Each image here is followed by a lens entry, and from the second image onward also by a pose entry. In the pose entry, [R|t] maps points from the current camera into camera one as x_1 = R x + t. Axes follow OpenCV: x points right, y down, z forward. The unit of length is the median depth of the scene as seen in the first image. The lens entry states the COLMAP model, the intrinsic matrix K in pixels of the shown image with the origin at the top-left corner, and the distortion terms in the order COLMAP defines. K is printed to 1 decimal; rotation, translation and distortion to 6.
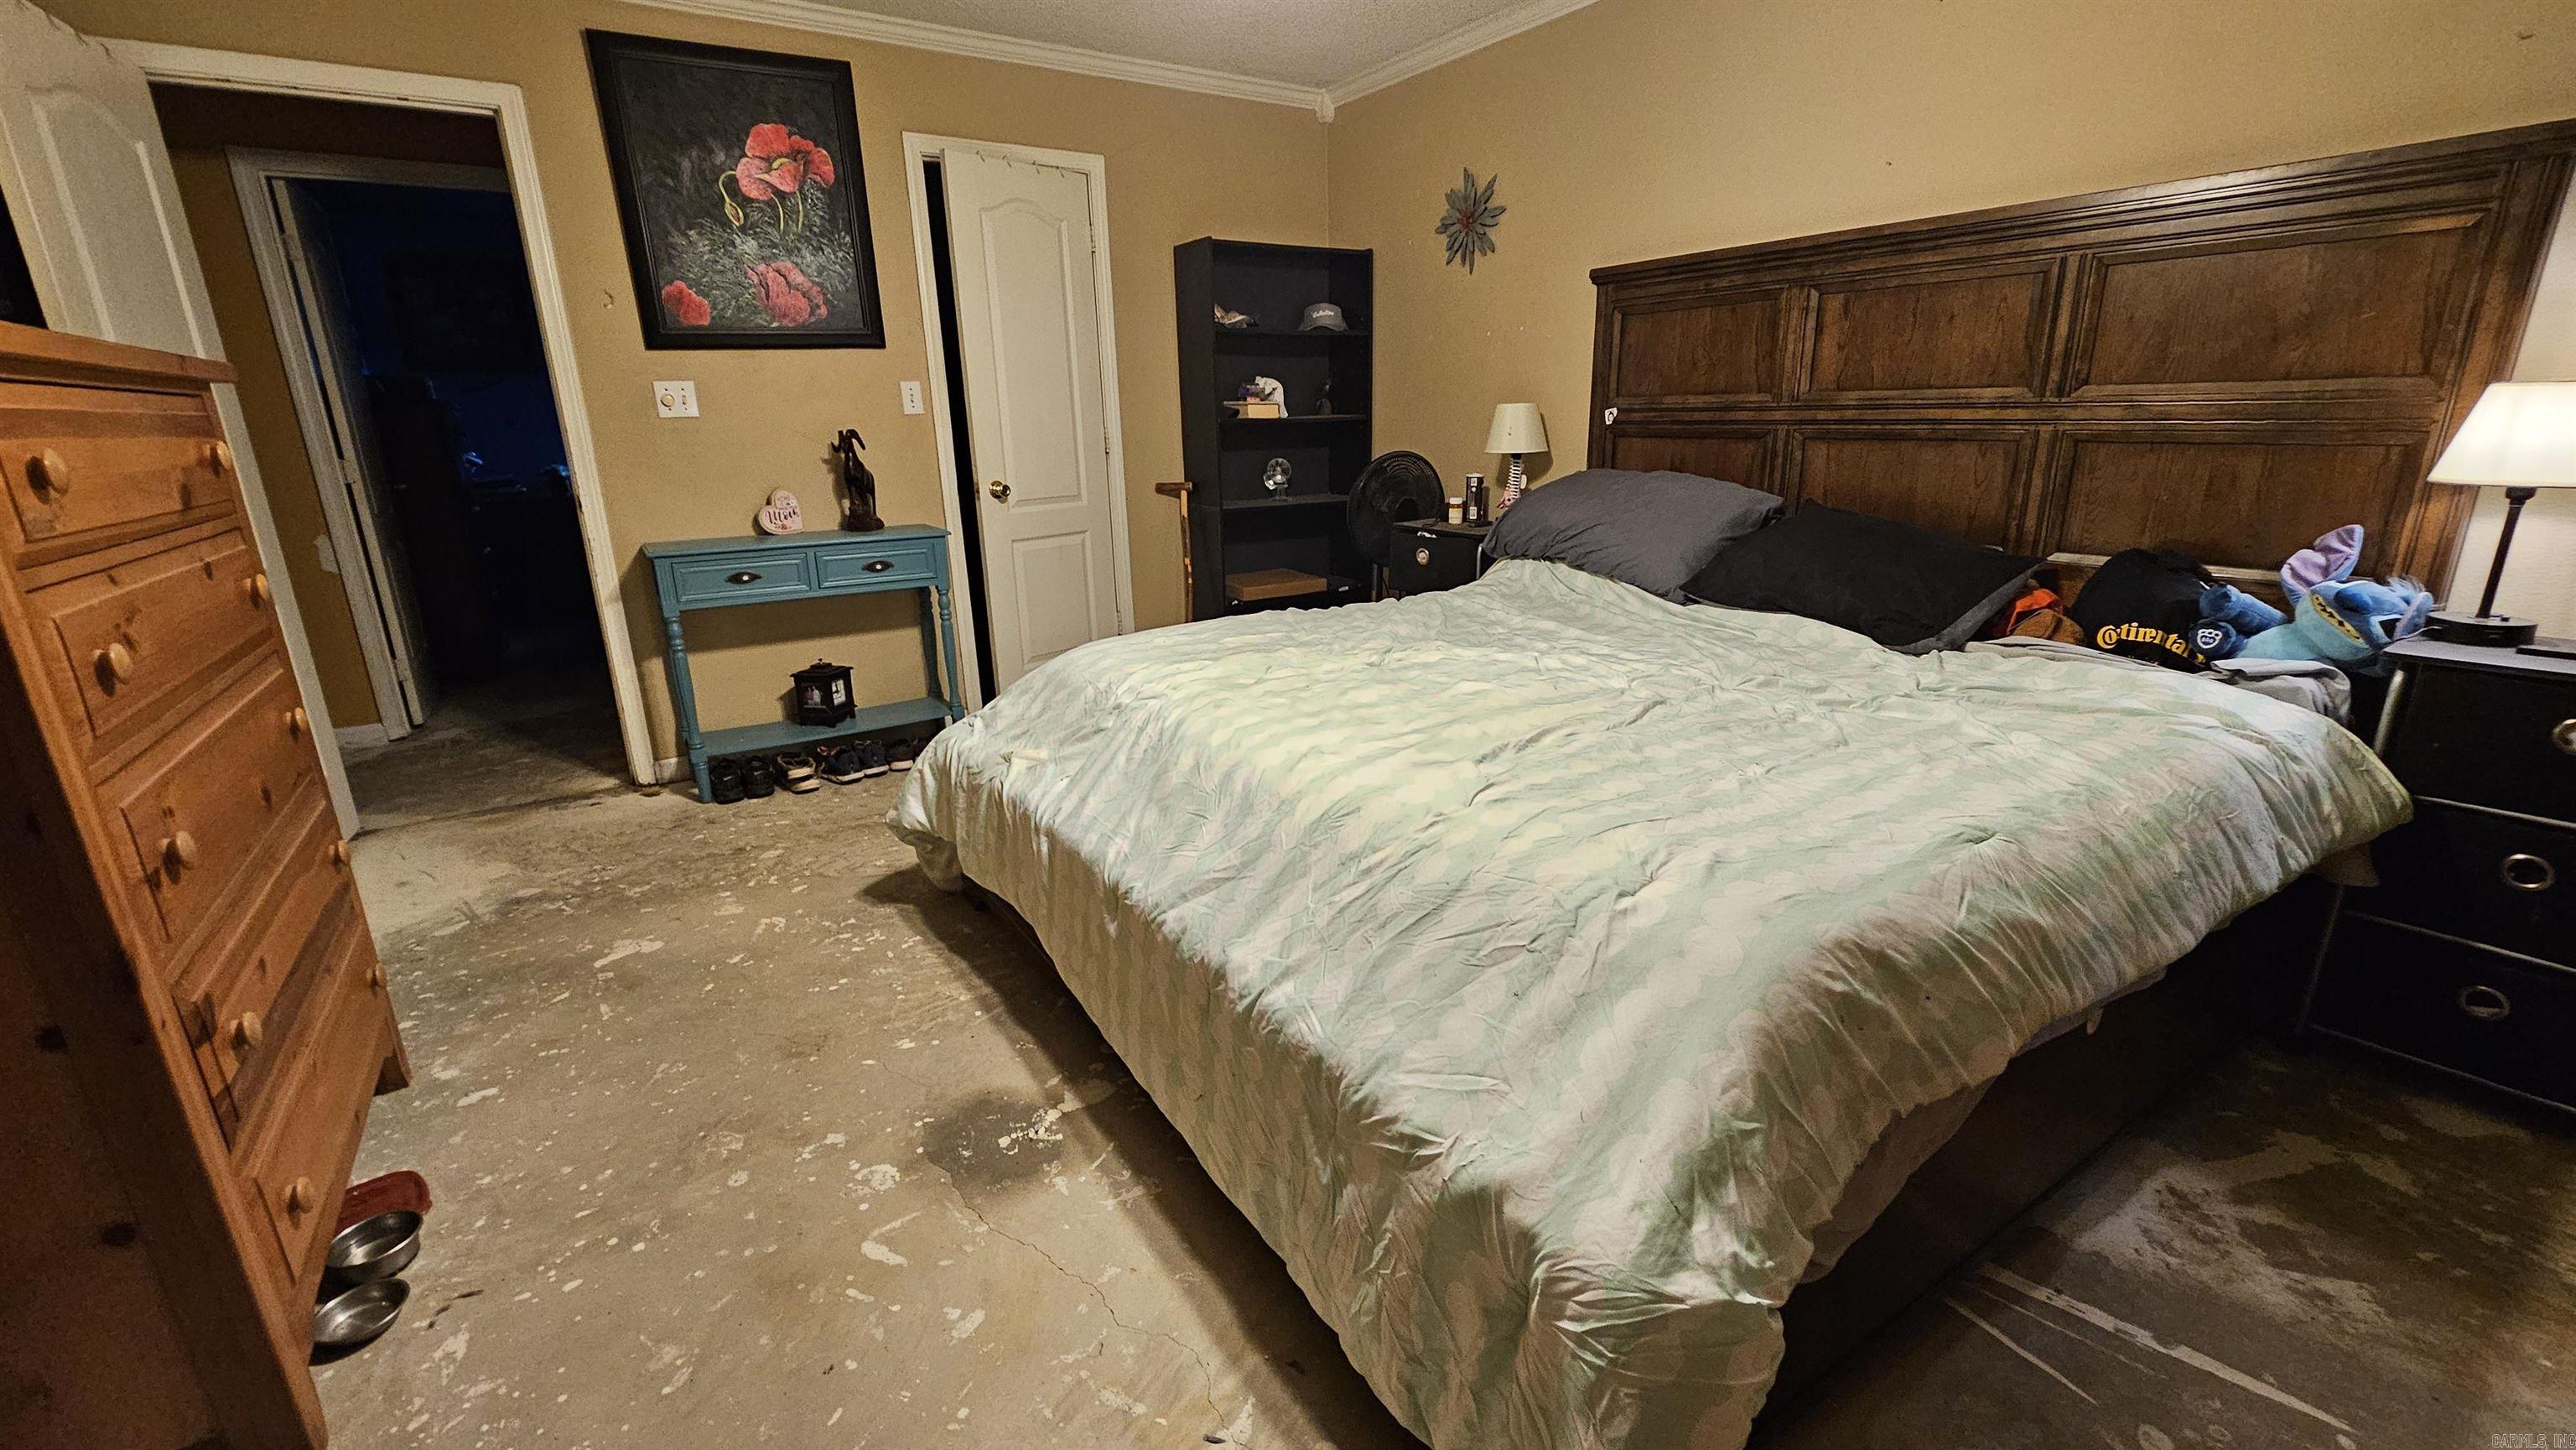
lens RADIAL K [[1054.3, 0, 1287.7], [0, 1054.3, 710.1], [0, 0, 1]] dist [-0.001887, -0.000857]
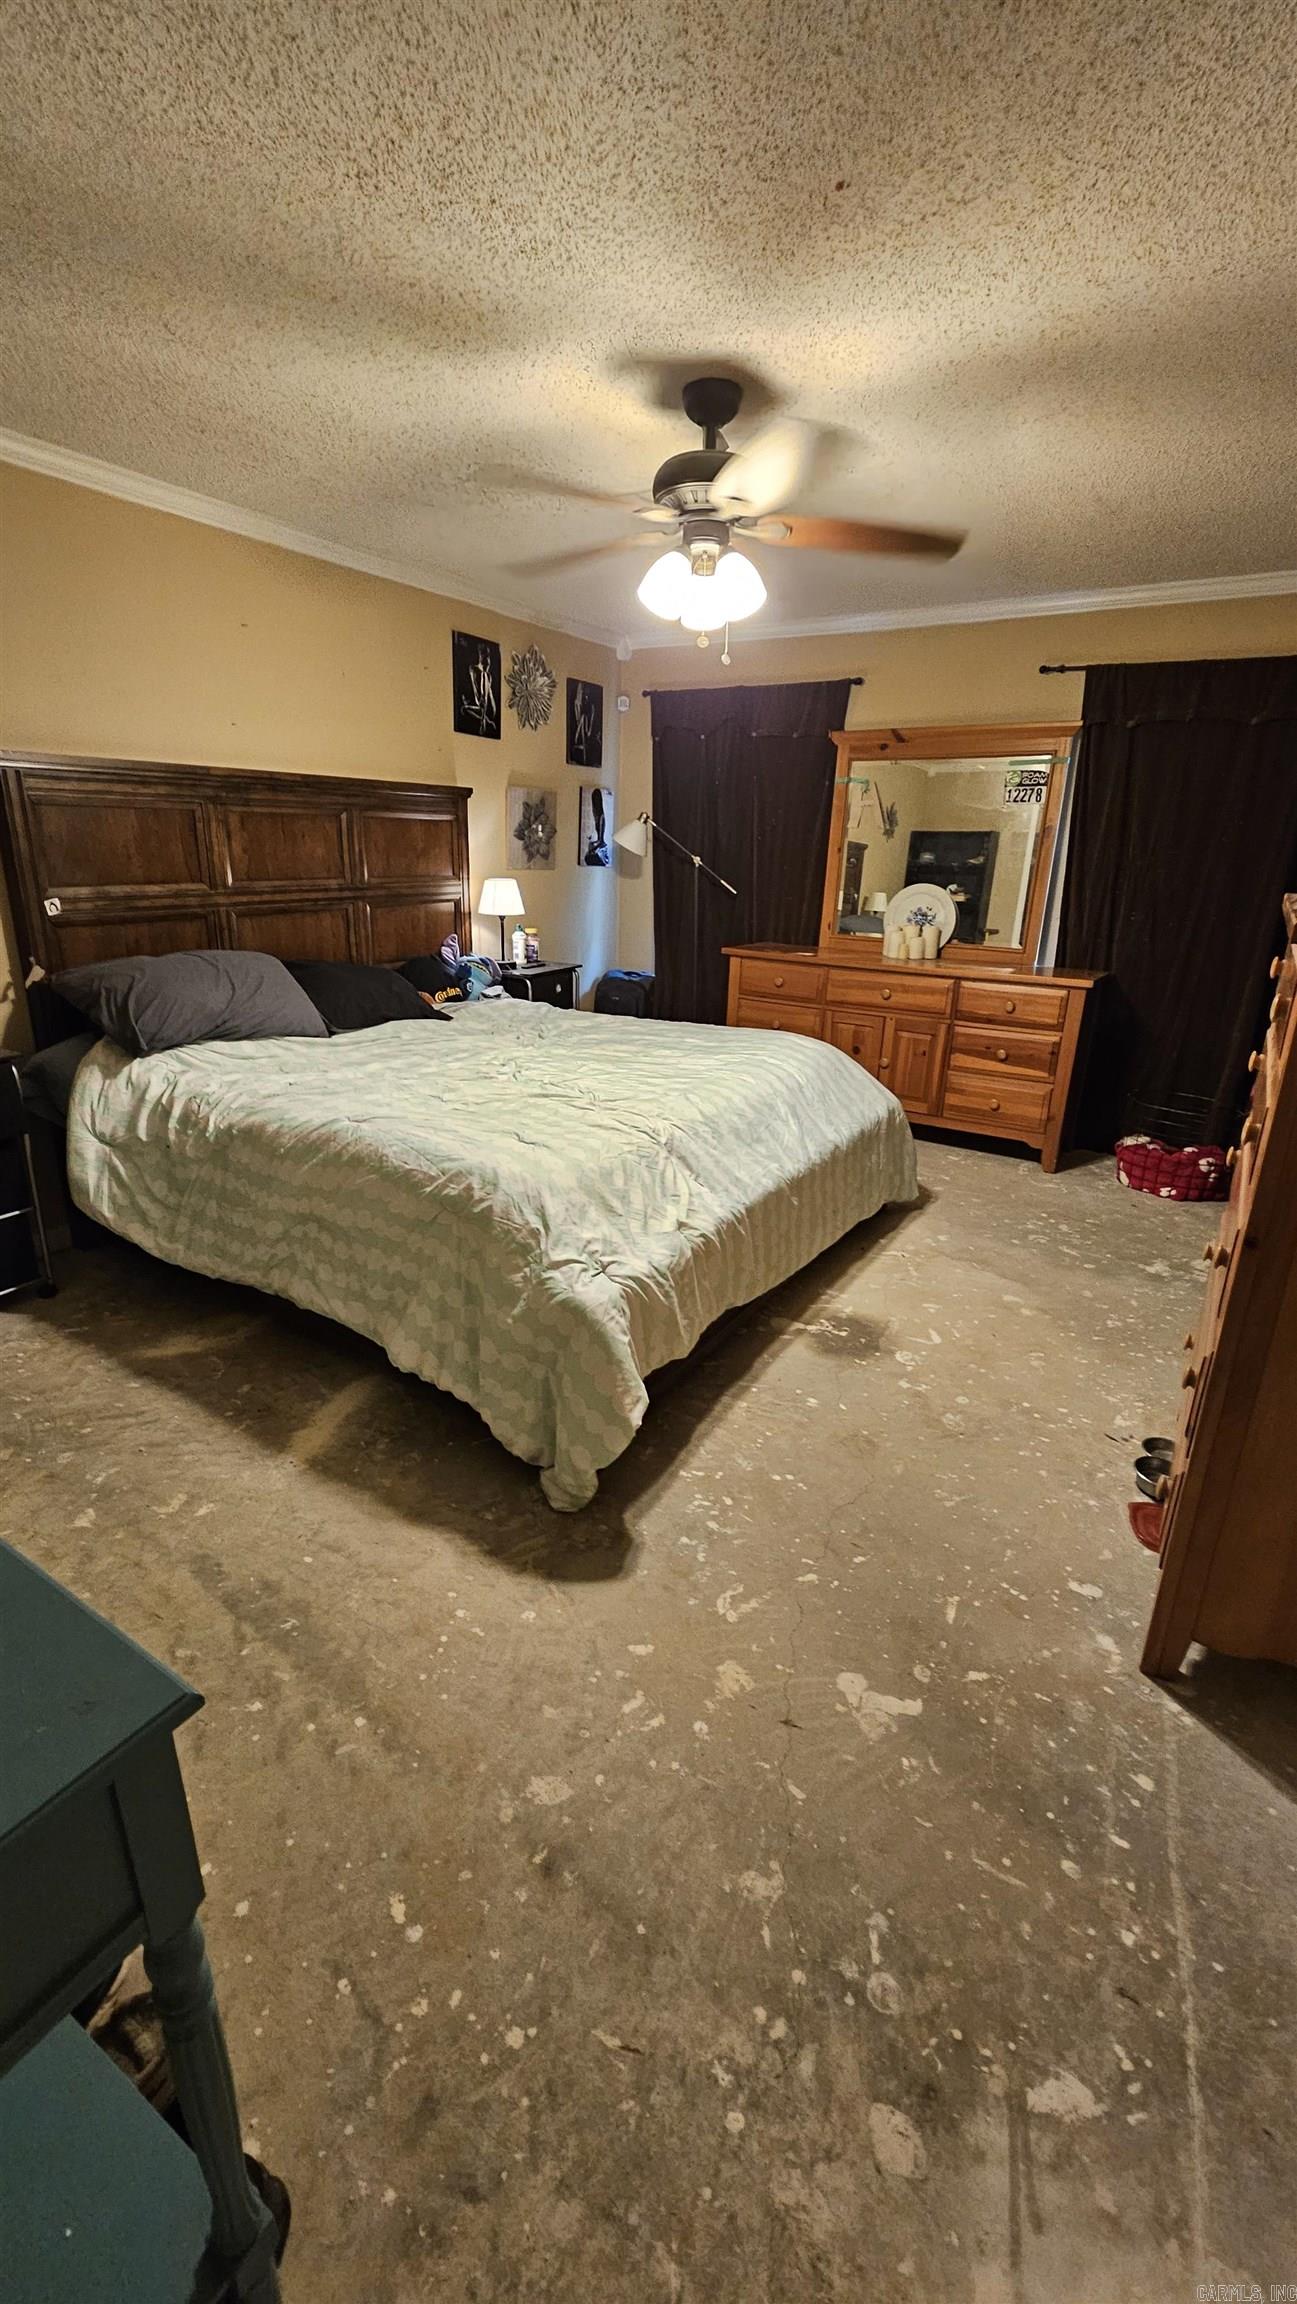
lens RADIAL K [[943.0, 0, 635.5], [0, 943.0, 1149.9], [0, 0, 1]] dist [-0.001887, -0.000857]
pose [[-0.406333, -0.274561, 0.871499, -1.057071], [0.240663, 0.887950, 0.391952, -0.418225], [-0.881462, 0.369001, -0.294726, 1.240548]]
